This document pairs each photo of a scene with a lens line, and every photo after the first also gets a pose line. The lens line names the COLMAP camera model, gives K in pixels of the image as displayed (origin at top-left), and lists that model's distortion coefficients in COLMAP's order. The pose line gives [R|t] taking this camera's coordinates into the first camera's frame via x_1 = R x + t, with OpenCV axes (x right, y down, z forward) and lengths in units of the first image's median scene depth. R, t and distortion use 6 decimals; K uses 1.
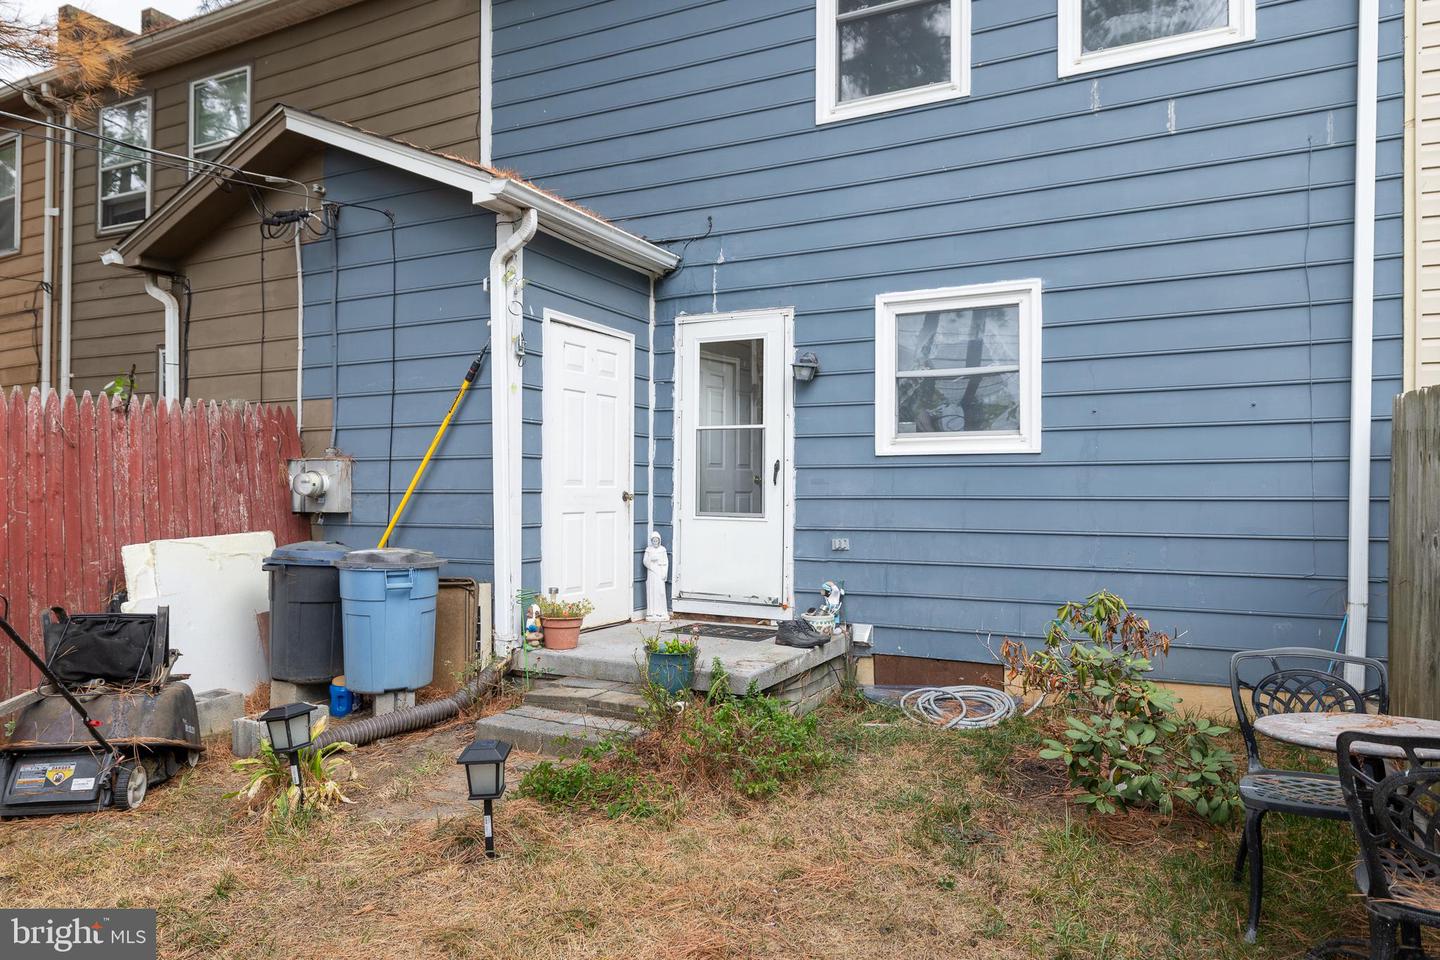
lens RADIAL K [[898.7, 0, 714.2], [0, 898.7, 479.6], [0, 0, 1]] dist [-0.004526, 0.003980]
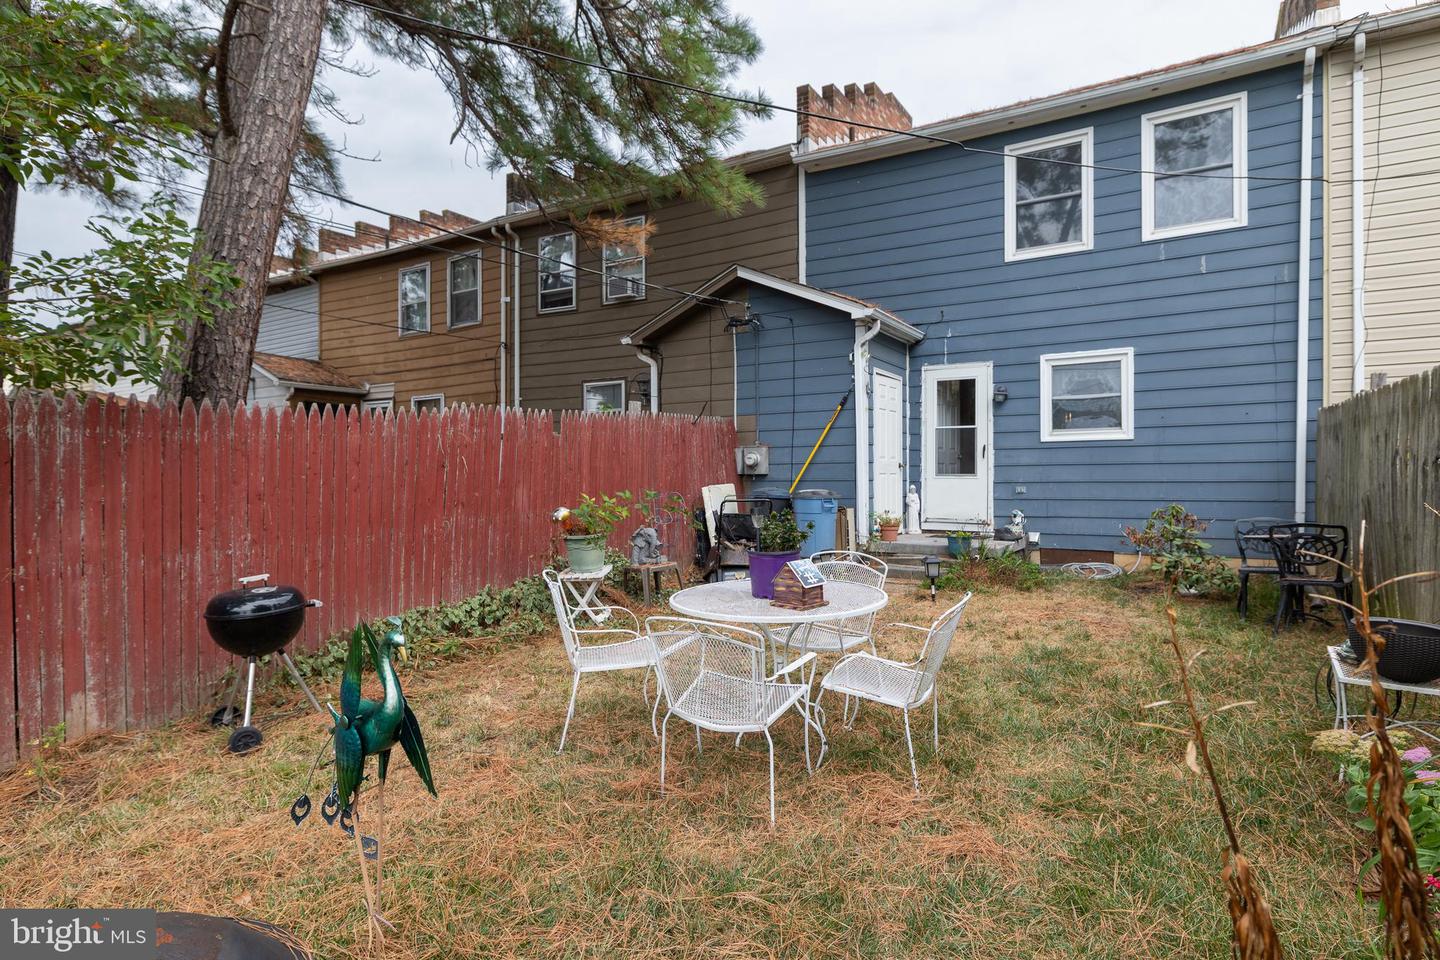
lens RADIAL K [[804.2, 0, 742.1], [0, 804.2, 475.1], [0, 0, 1]] dist [0.002403, -0.003957]
pose [[0.999452, -0.009072, -0.031847, -0.398155], [0.009357, 0.999917, 0.008828, 0.022367], [0.031764, -0.009121, 0.999454, -0.706785]]
